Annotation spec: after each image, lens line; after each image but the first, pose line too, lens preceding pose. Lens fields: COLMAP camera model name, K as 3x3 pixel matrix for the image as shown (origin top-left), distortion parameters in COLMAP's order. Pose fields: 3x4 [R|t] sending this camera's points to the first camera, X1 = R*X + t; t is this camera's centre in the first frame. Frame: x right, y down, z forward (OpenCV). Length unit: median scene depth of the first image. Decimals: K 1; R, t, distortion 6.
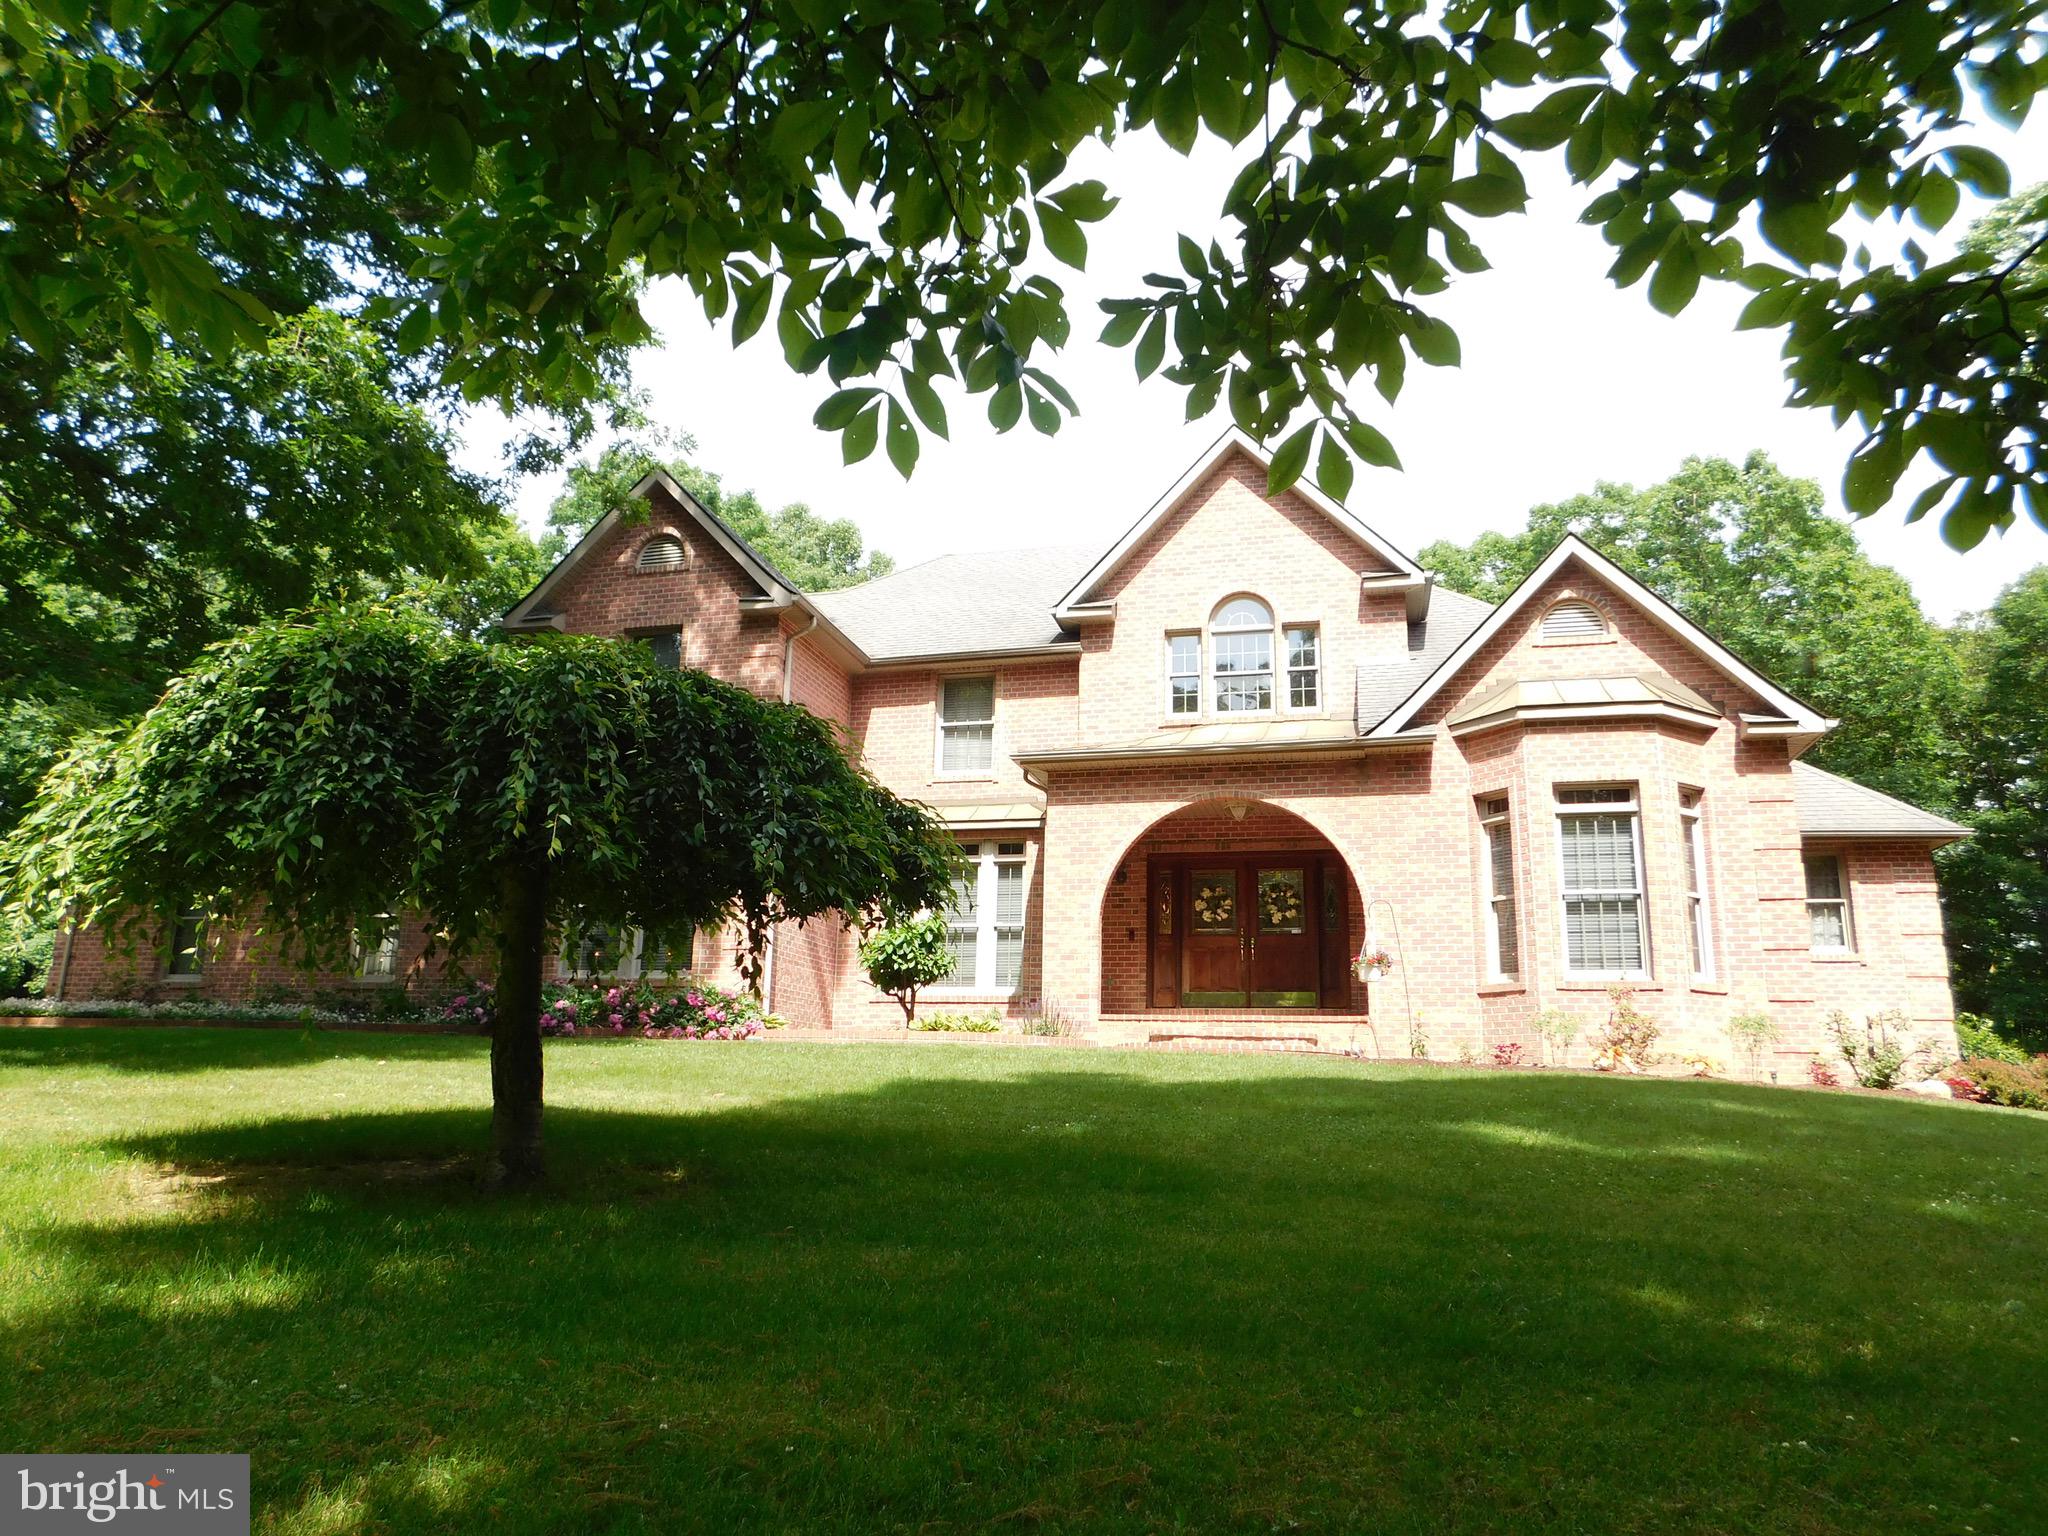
lens RADIAL K [[1359.6, 0, 1024.6], [0, 1359.6, 768.4], [0, 0, 1]] dist [-0.051376, 0.037031]
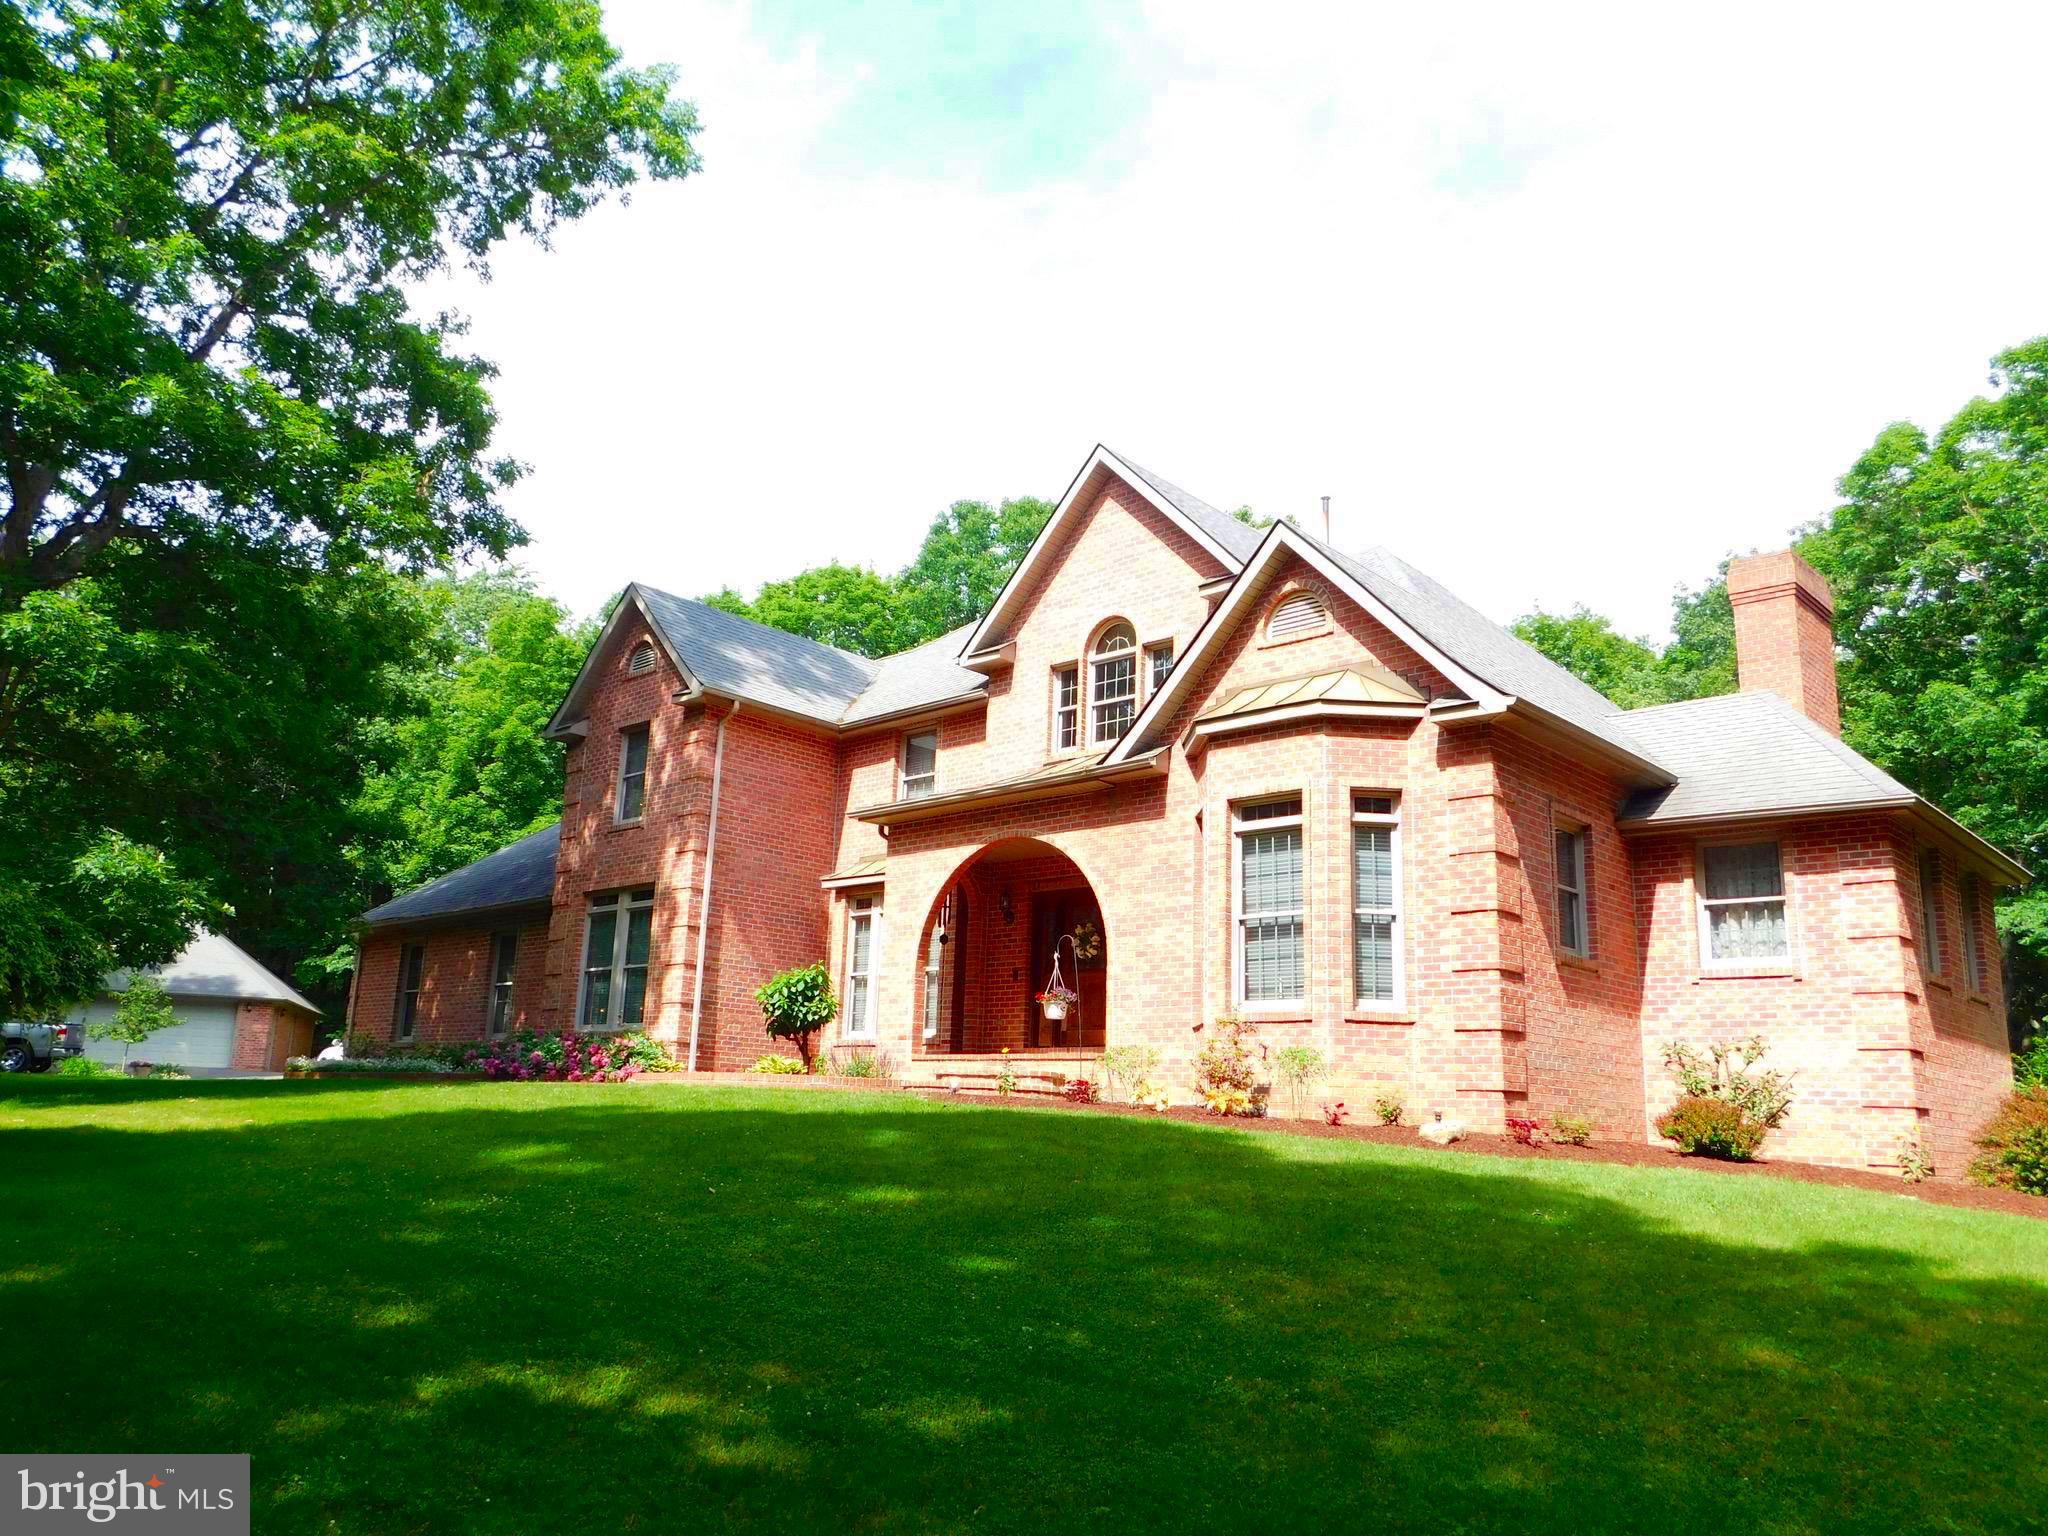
lens RADIAL K [[1527.6, 0, 1026.2], [0, 1527.6, 770.7], [0, 0, 1]] dist [-0.016579, 0.021301]
pose [[0.883161, -0.101952, -0.457856, 0.719748], [0.098468, 0.994640, -0.031543, 0.009734], [0.458618, -0.017227, 0.888467, 0.001095]]
